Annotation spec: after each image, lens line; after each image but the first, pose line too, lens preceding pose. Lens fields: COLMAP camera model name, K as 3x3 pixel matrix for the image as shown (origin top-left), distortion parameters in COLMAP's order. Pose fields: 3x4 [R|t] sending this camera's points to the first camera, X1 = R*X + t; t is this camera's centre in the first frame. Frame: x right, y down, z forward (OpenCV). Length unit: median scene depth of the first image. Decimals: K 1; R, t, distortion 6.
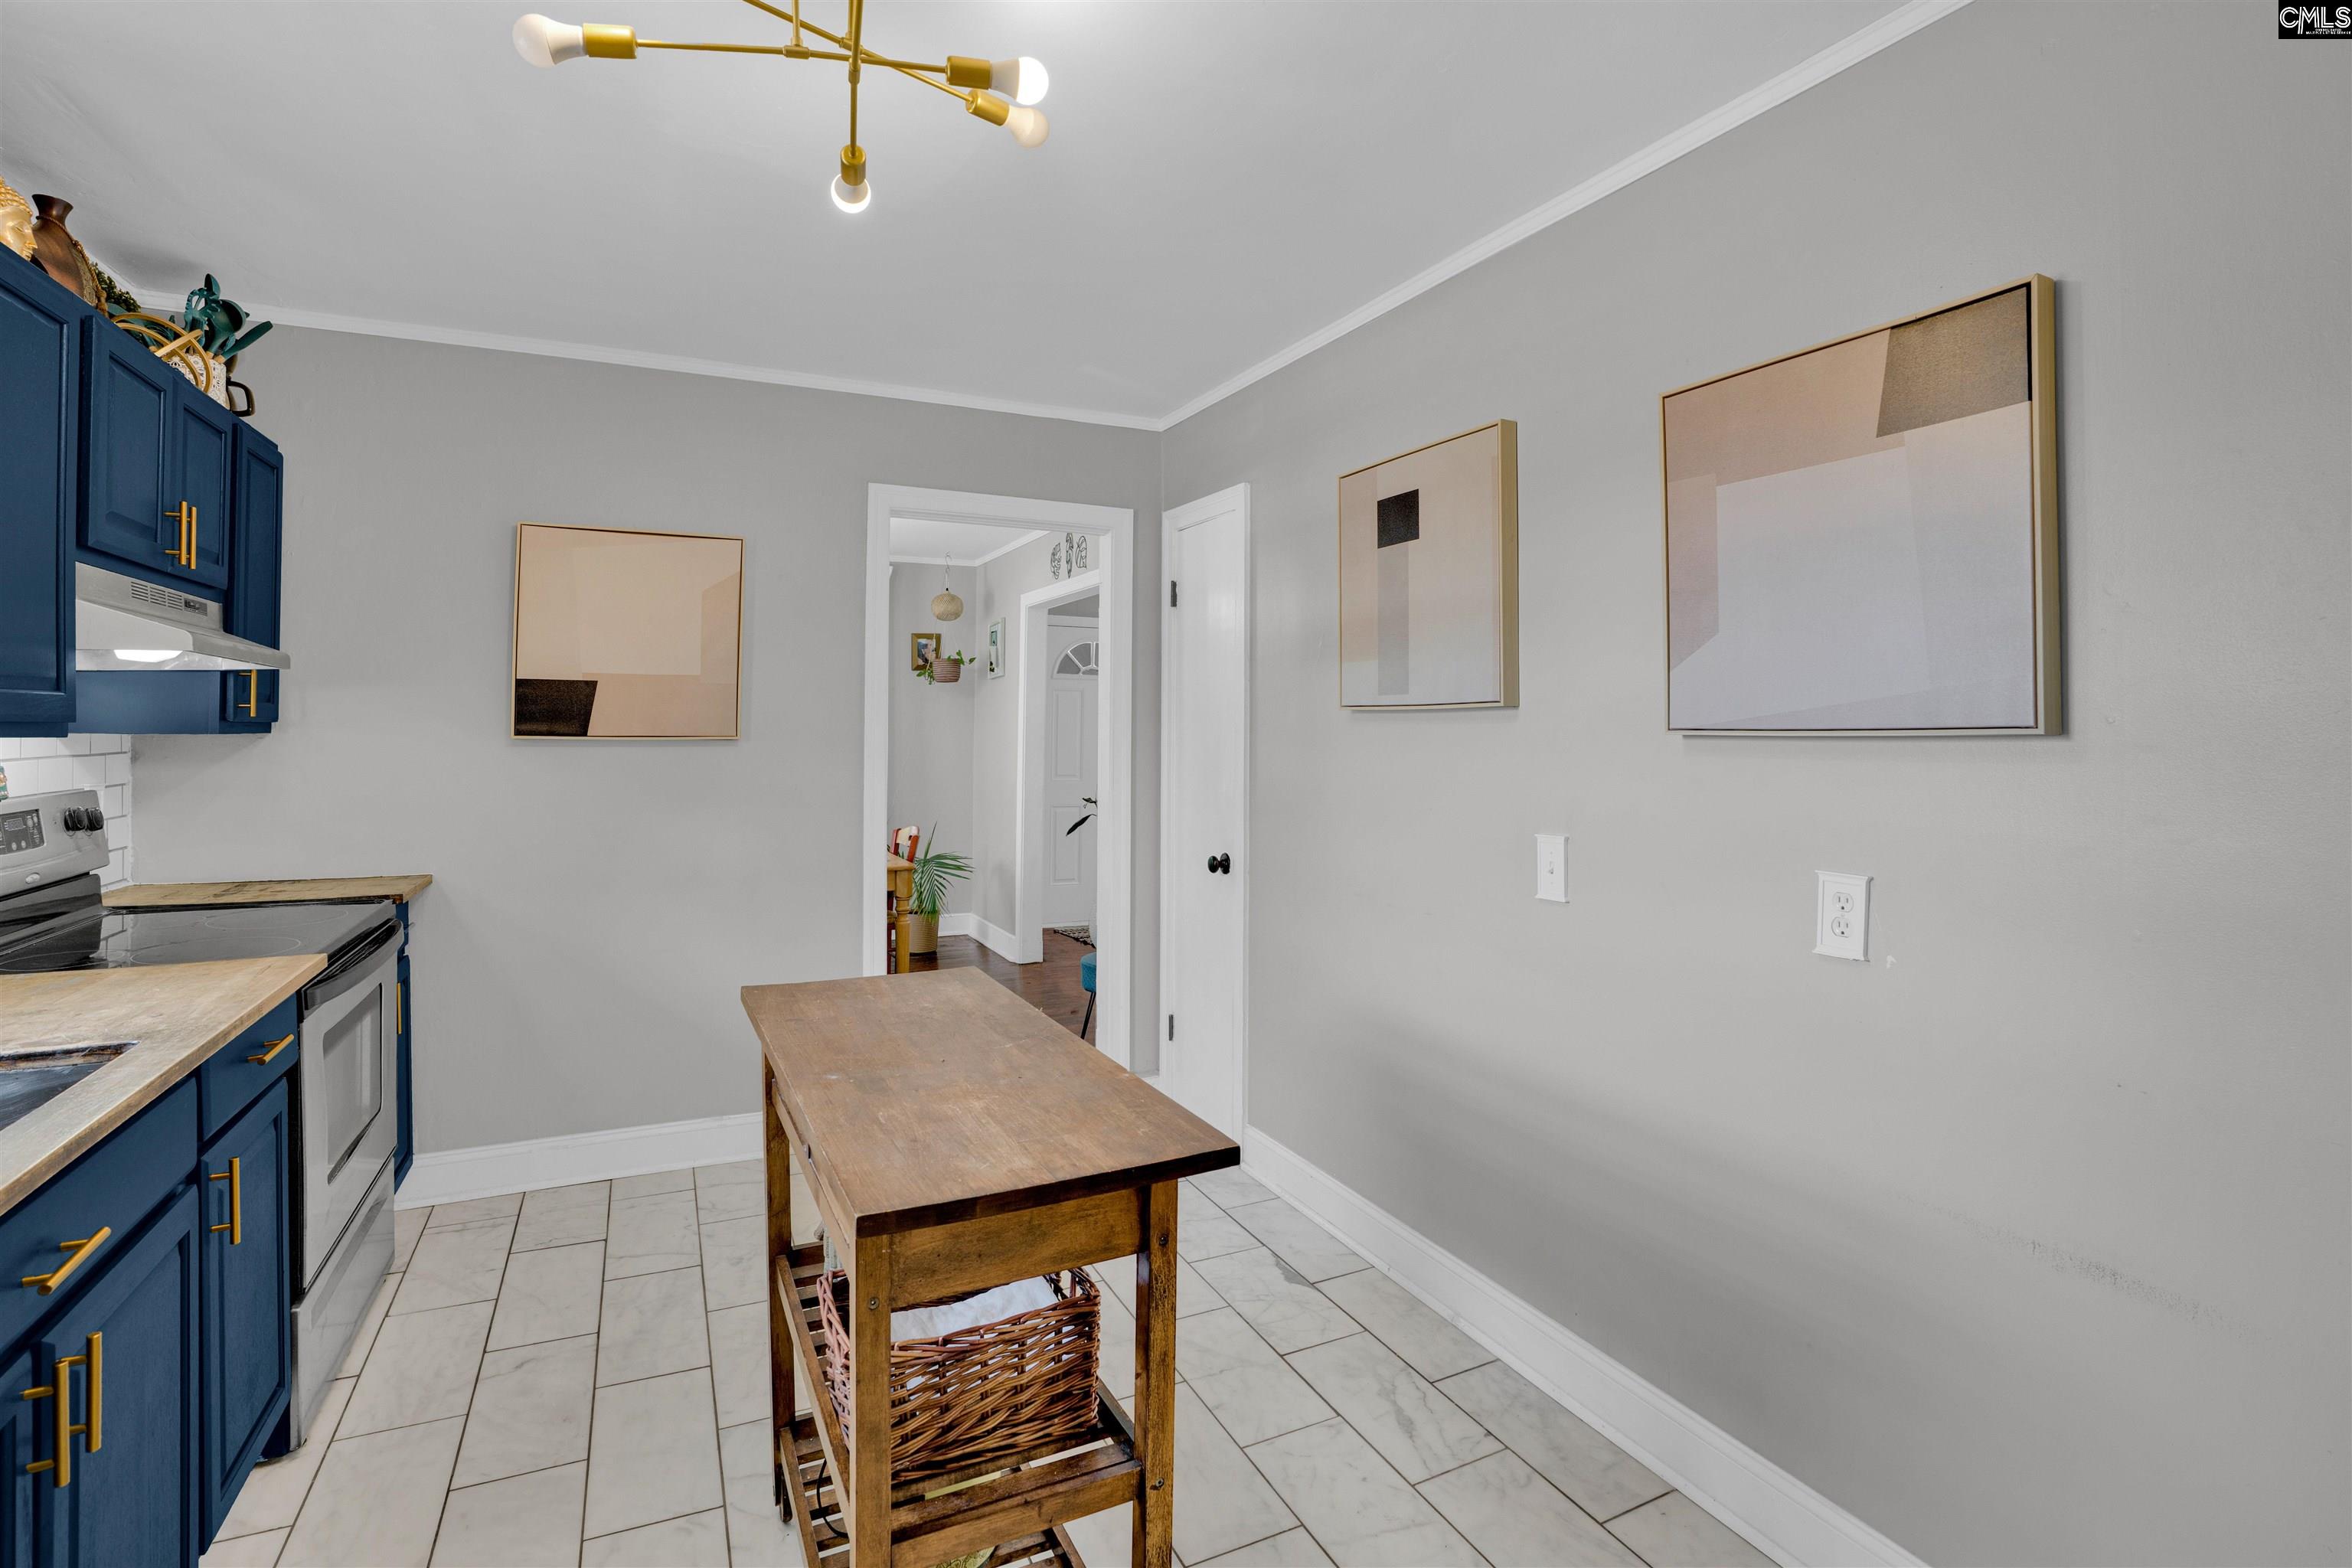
lens RADIAL K [[1118.6, 0, 1182.4], [0, 1118.6, 711.5], [0, 0, 1]] dist [-0.032704, 0.009809]
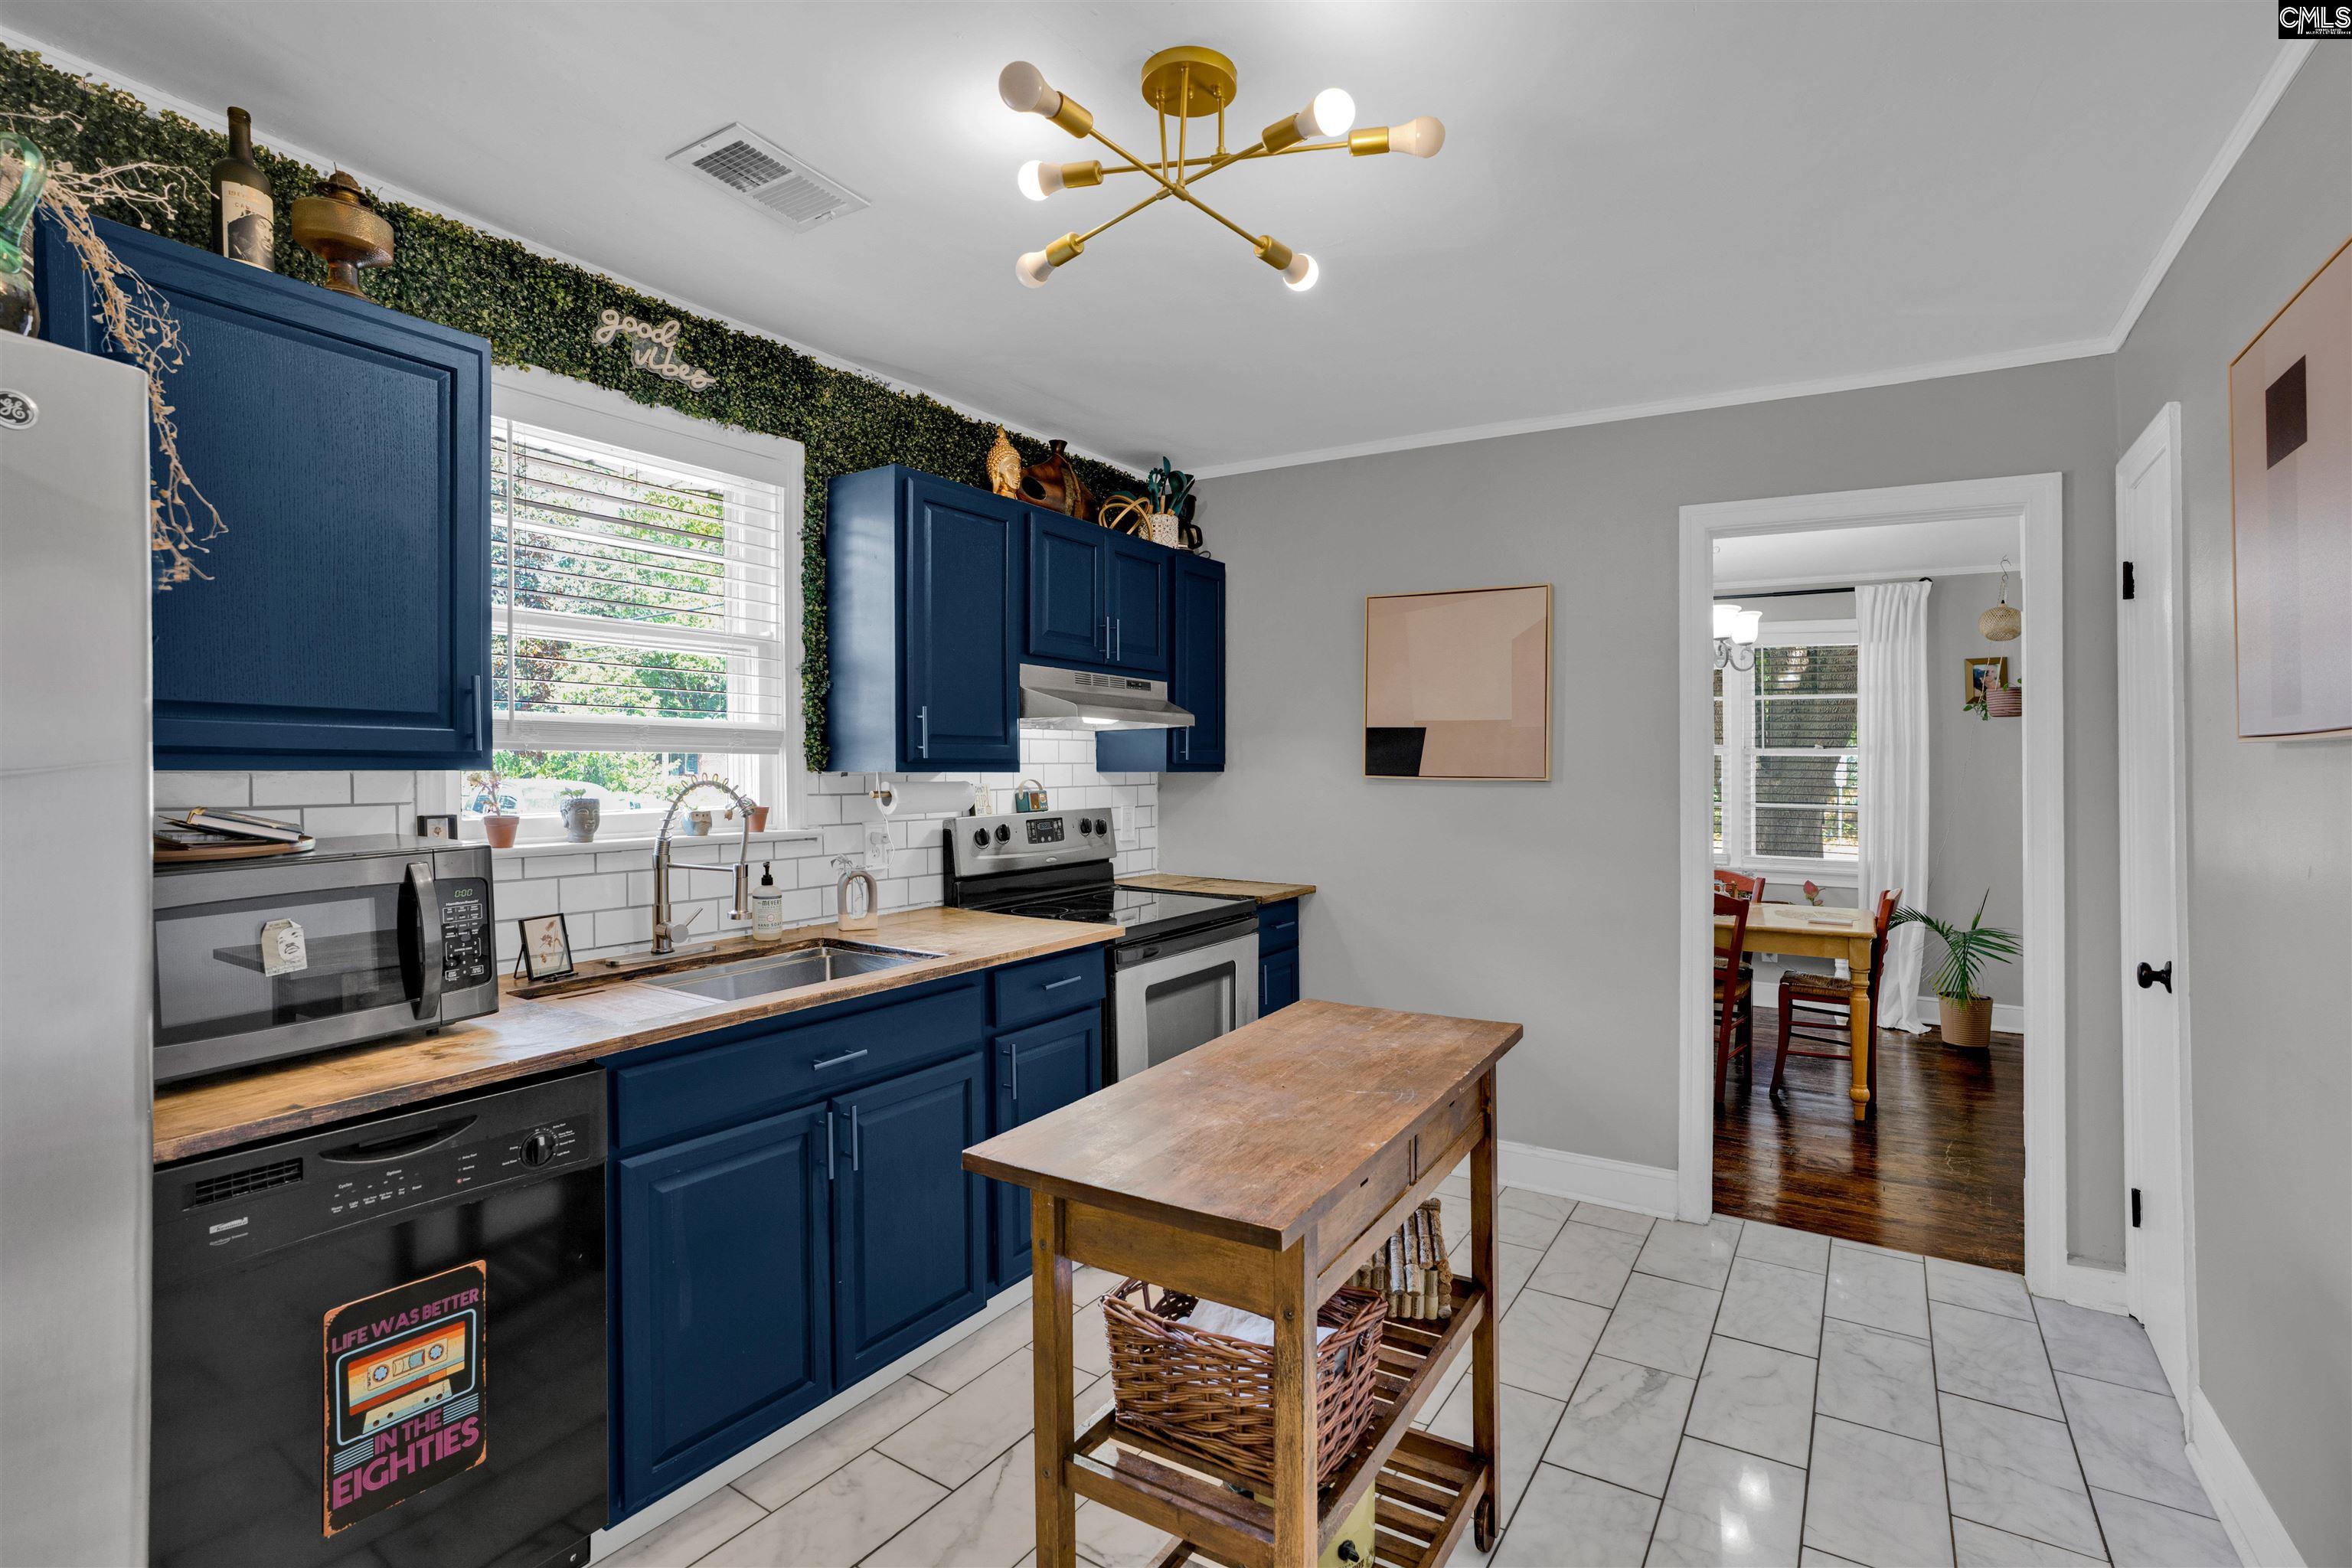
lens RADIAL K [[1118.6, 0, 1189.0], [0, 1118.6, 750.1], [0, 0, 1]] dist [-0.032704, 0.009809]
pose [[0.545033, -0.010551, -0.838348, 0.349421], [0.005698, 0.999944, -0.008881, 0.004137], [0.838395, 0.000064, 0.545063, 0.202310]]
